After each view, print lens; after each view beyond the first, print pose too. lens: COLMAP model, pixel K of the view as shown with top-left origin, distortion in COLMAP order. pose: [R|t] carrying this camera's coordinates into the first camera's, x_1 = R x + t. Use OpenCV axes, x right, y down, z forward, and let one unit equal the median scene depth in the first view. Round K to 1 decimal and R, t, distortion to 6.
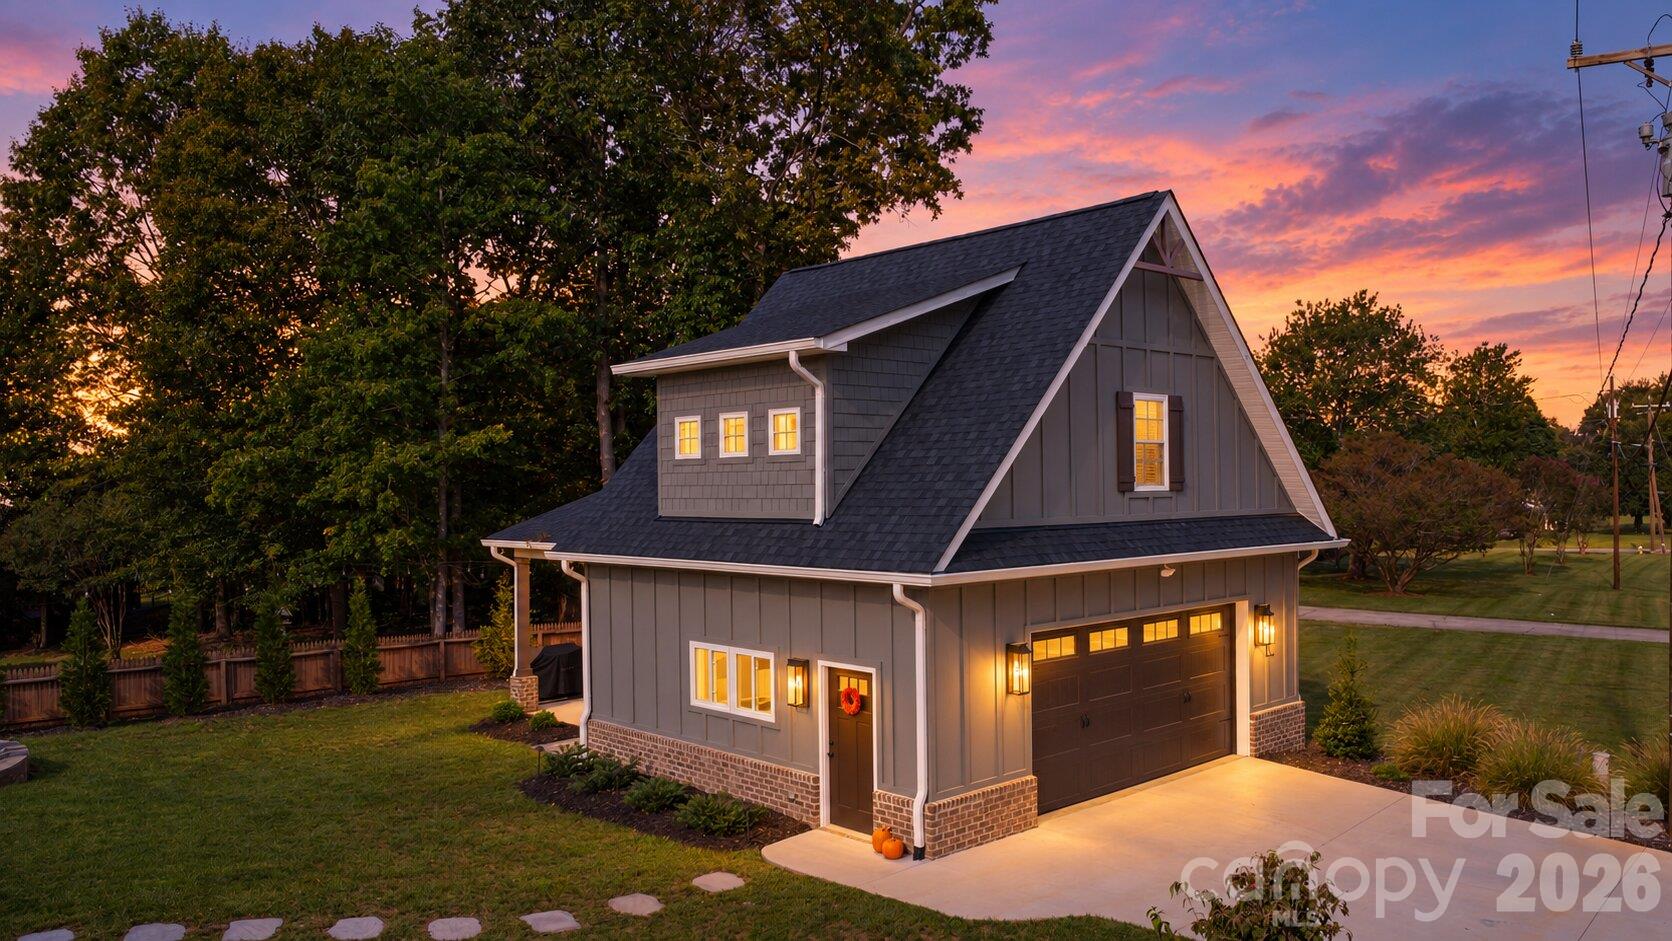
lens RADIAL K [[1243.9, 0, 851.5], [0, 1243.9, 501.9], [0, 0, 1]] dist [0.001102, -0.009127]
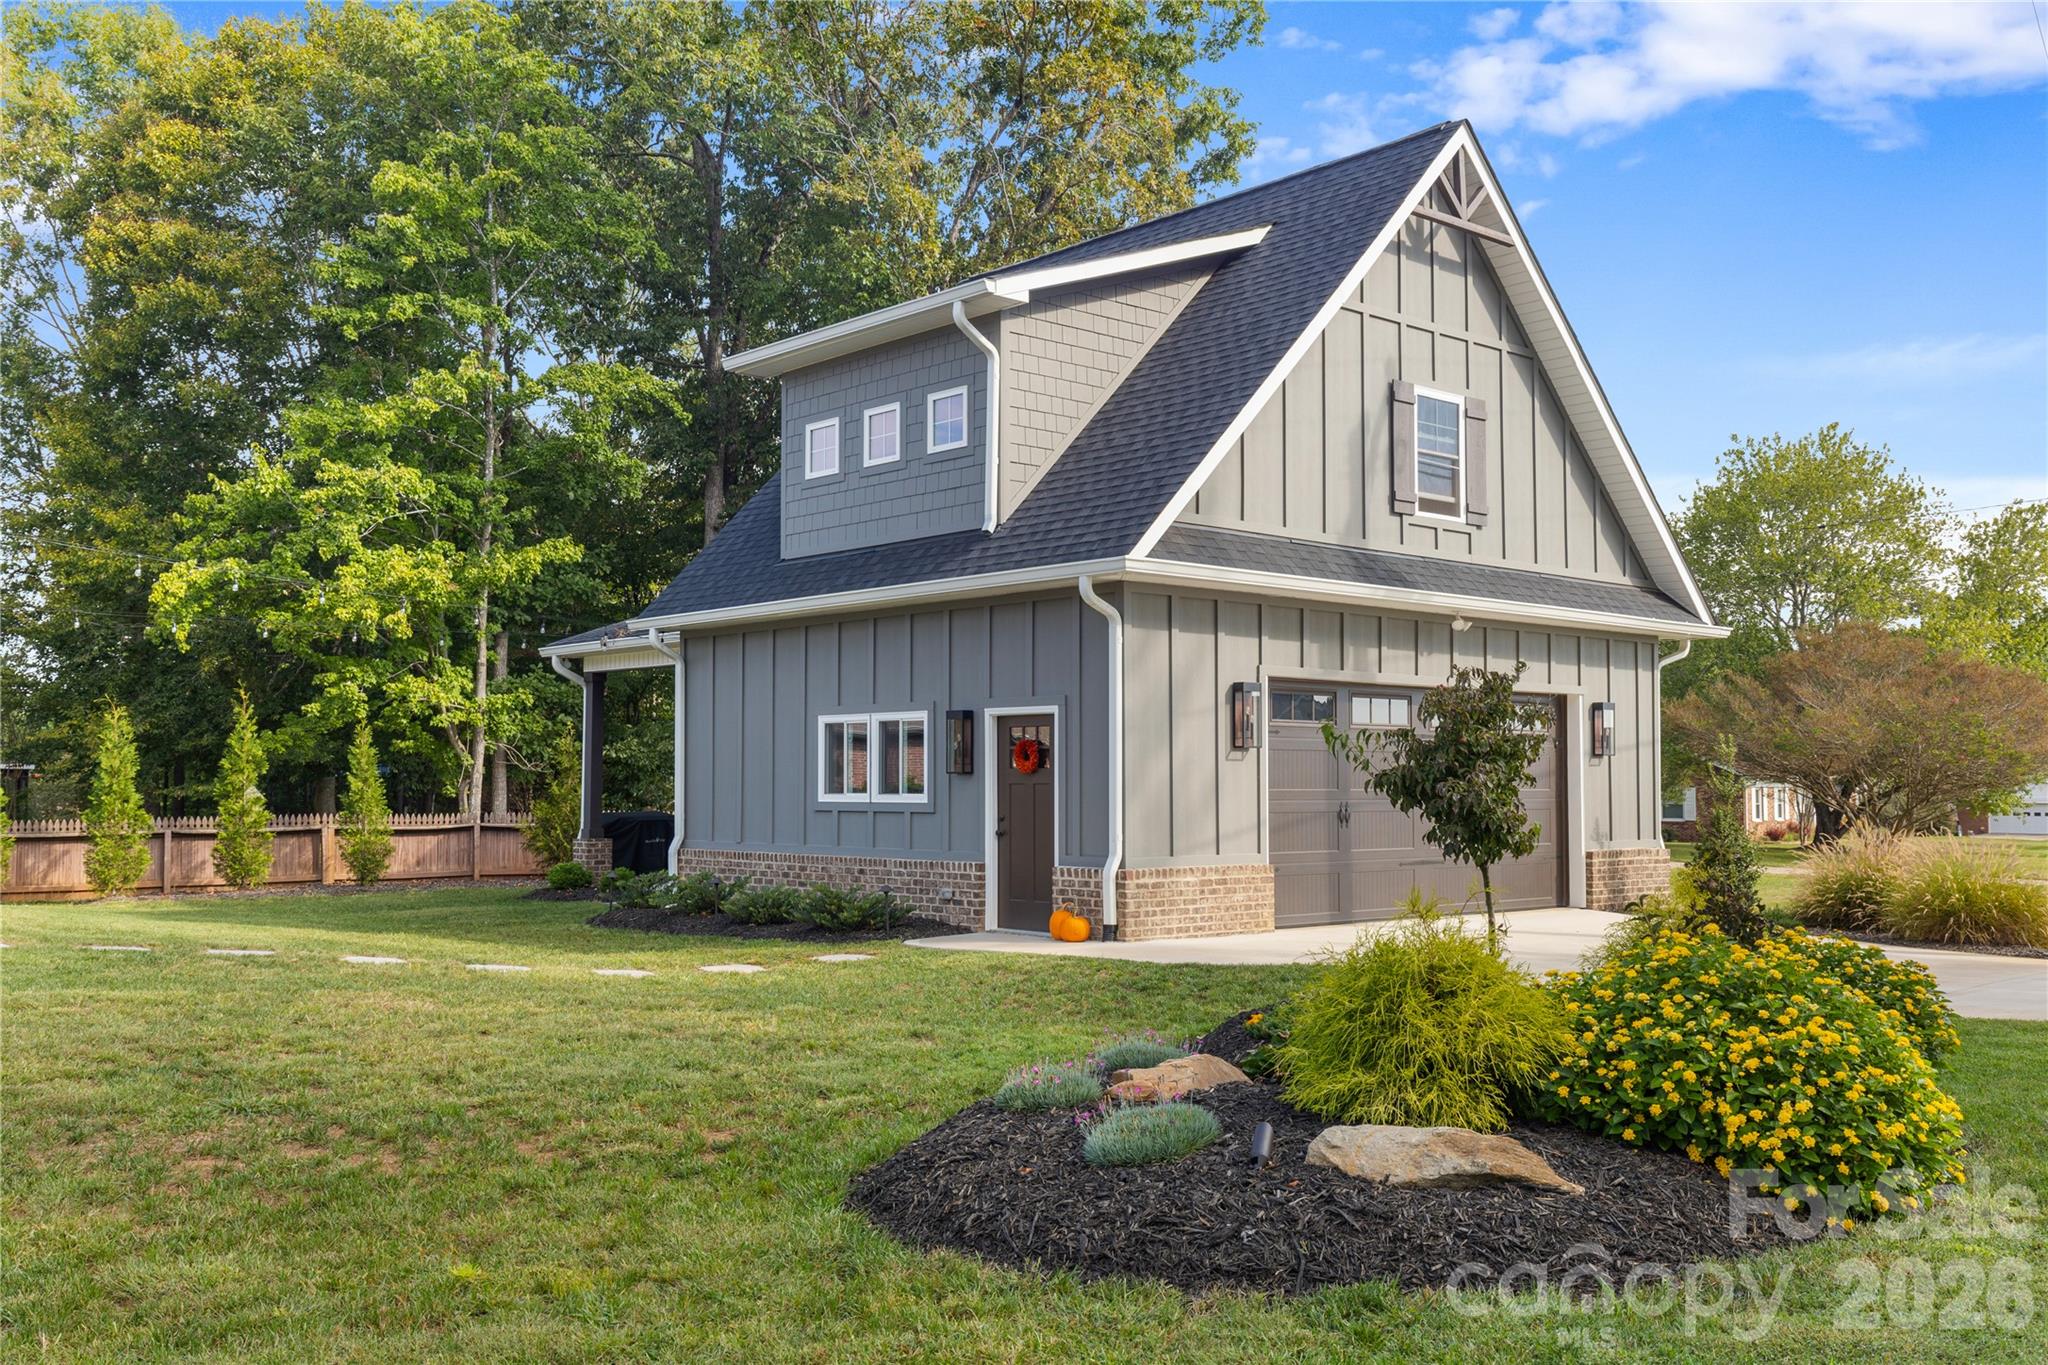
lens RADIAL K [[1901.2, 0, 1028.4], [0, 1901.2, 694.1], [0, 0, 1]] dist [0.016593, 0.000000]
pose [[0.999388, 0.012551, -0.032654, 0.031103], [-0.014707, 0.997669, -0.066635, 0.165125], [0.031742, 0.067075, 0.997243, -0.125352]]
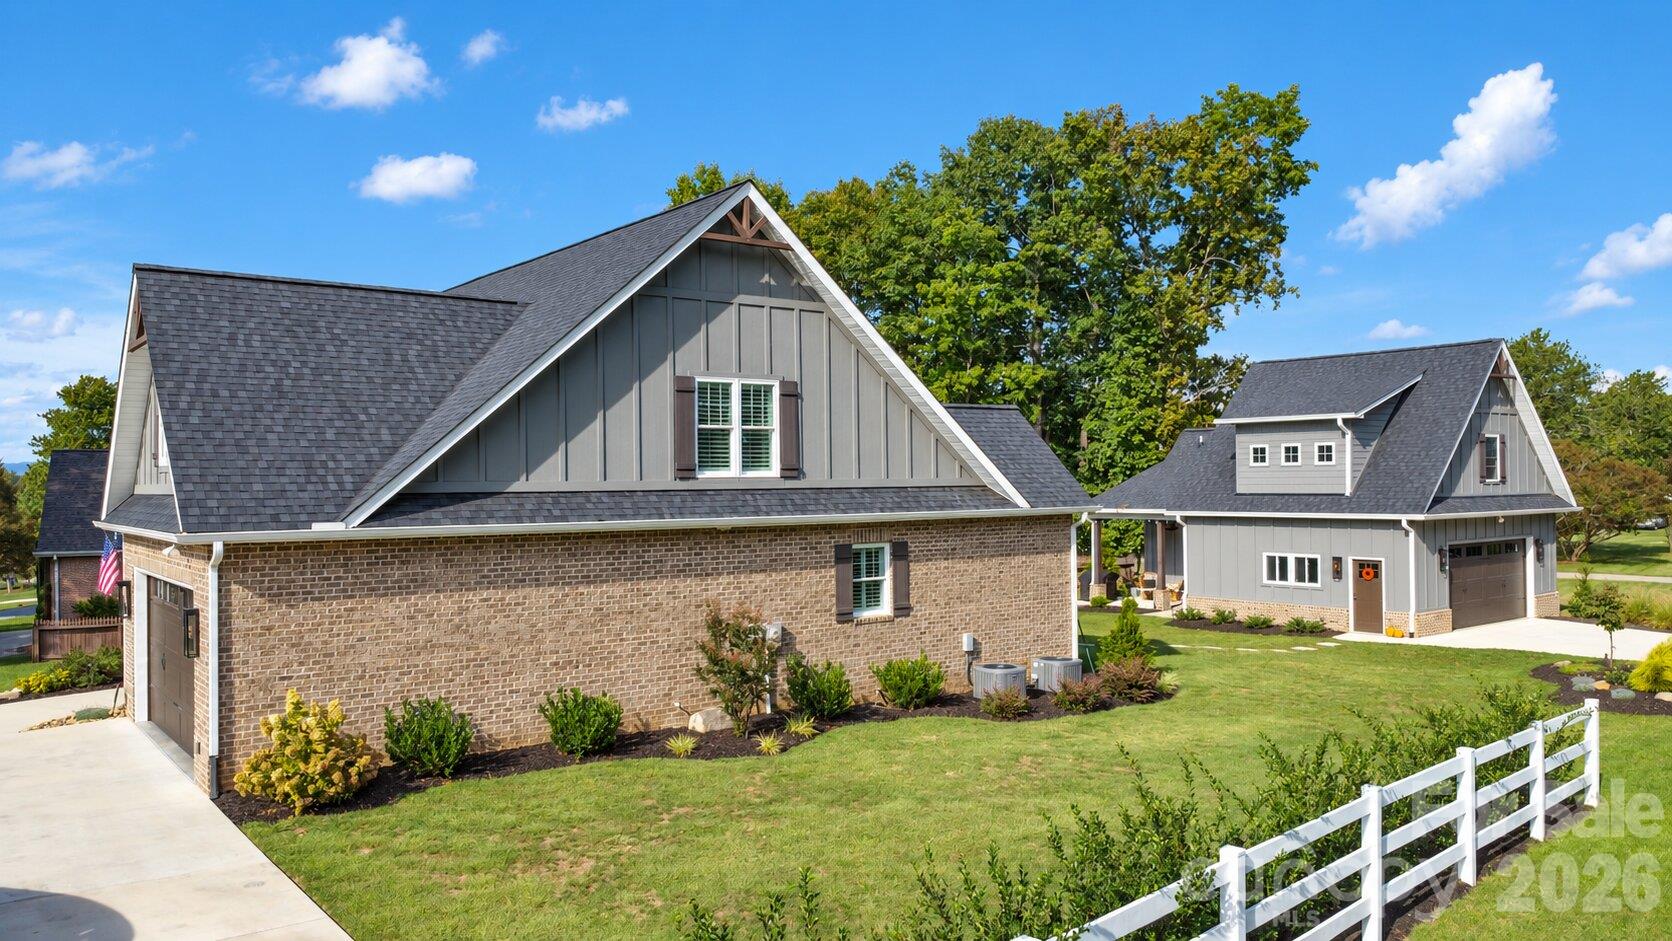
lens RADIAL K [[1243.9, 0, 838.5], [0, 1243.9, 464.3], [0, 0, 1]] dist [0.001102, -0.009127]
pose [[0.996240, 0.002033, -0.086616, -0.633384], [-0.004157, 0.999695, -0.024351, 0.015295], [0.086540, 0.024619, 0.995944, -1.091023]]
